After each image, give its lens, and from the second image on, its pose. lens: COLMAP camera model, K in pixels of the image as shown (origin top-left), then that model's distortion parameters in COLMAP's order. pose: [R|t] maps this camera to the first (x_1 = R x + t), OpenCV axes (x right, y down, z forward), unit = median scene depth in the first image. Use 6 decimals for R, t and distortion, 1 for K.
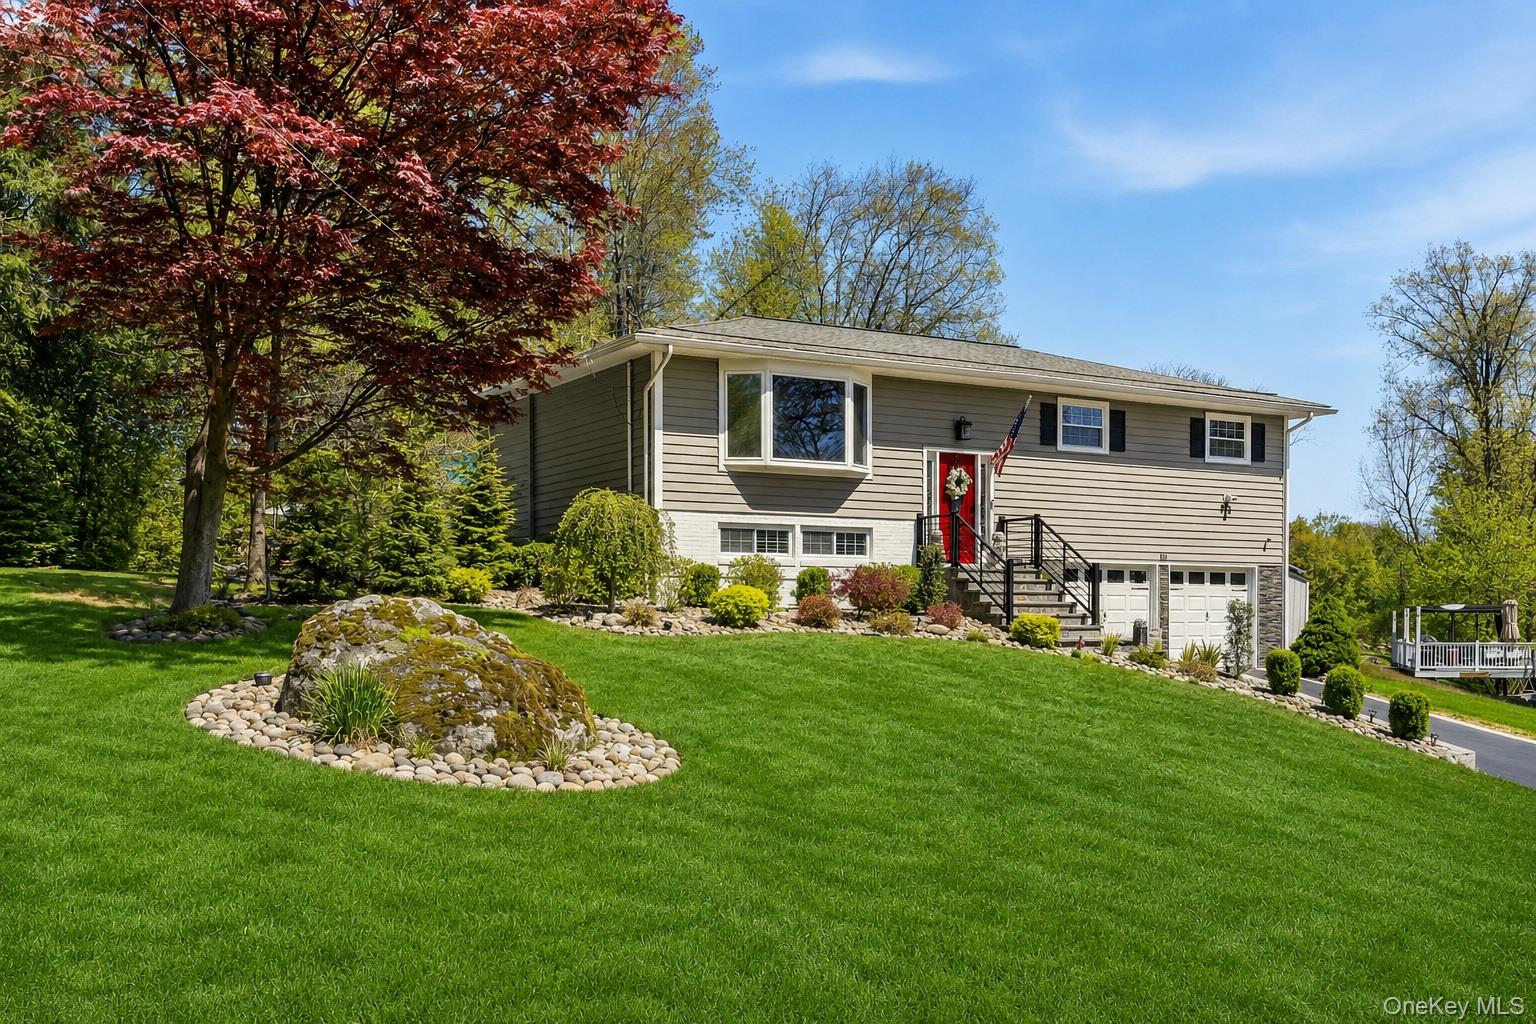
lens RADIAL K [[701.6, 0, 768.0], [0, 701.6, 512.0], [0, 0, 1]] dist [-0.041797, 0.017200]
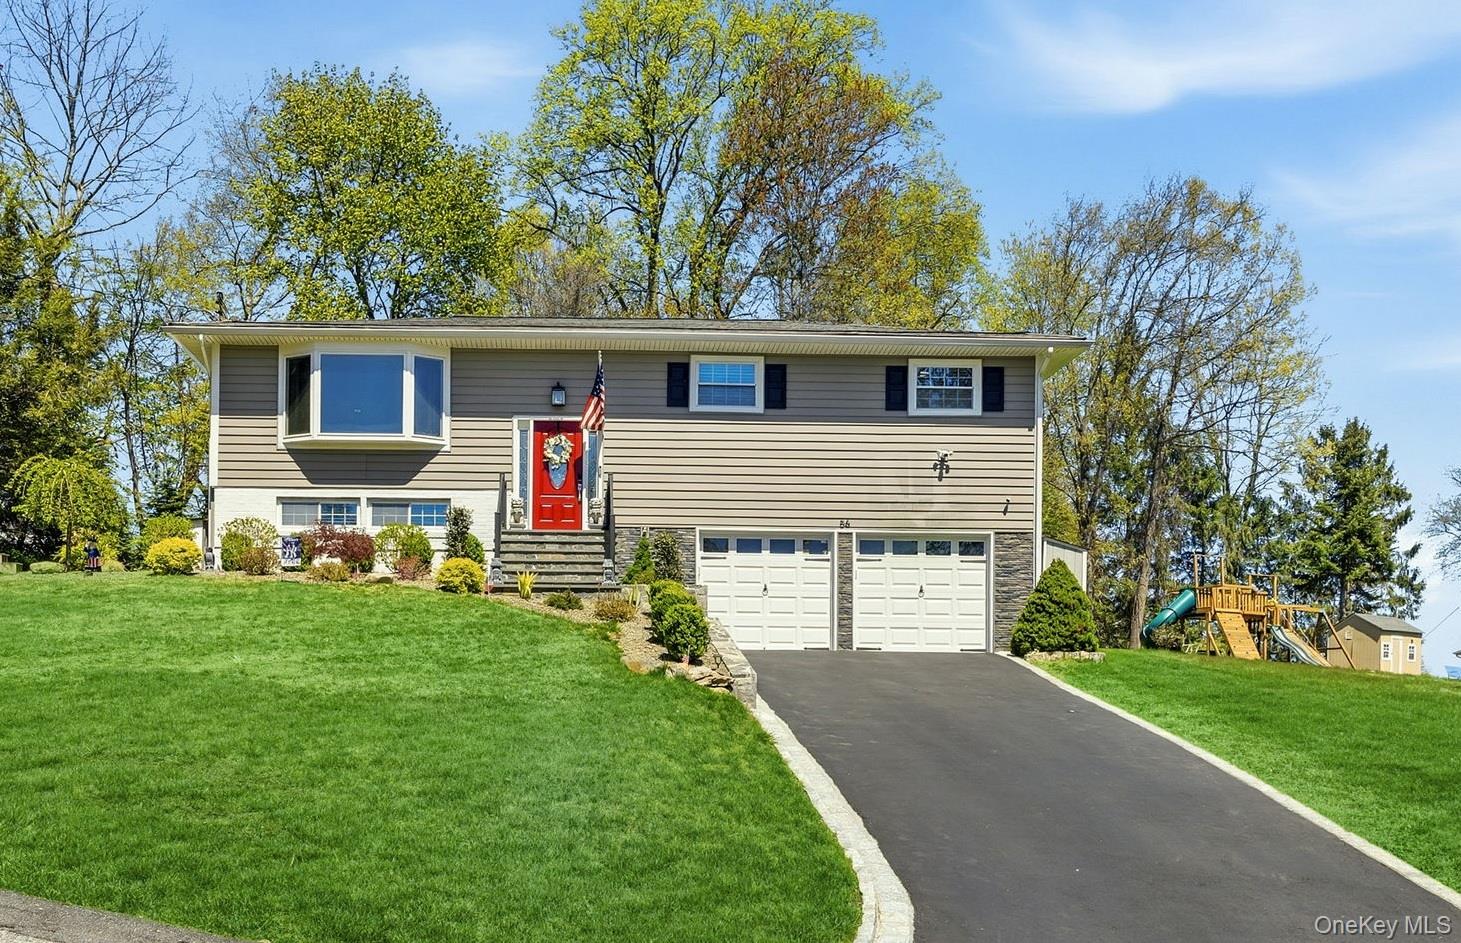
lens RADIAL K [[656.1, 0, 730.5], [0, 656.1, 471.5], [0, 0, 1]] dist [-0.022170, -0.000087]
pose [[0.974798, -0.038497, -0.219745, 0.704892], [0.030316, 0.998720, -0.040483, 0.031686], [0.221022, 0.032801, 0.974717, 0.162668]]
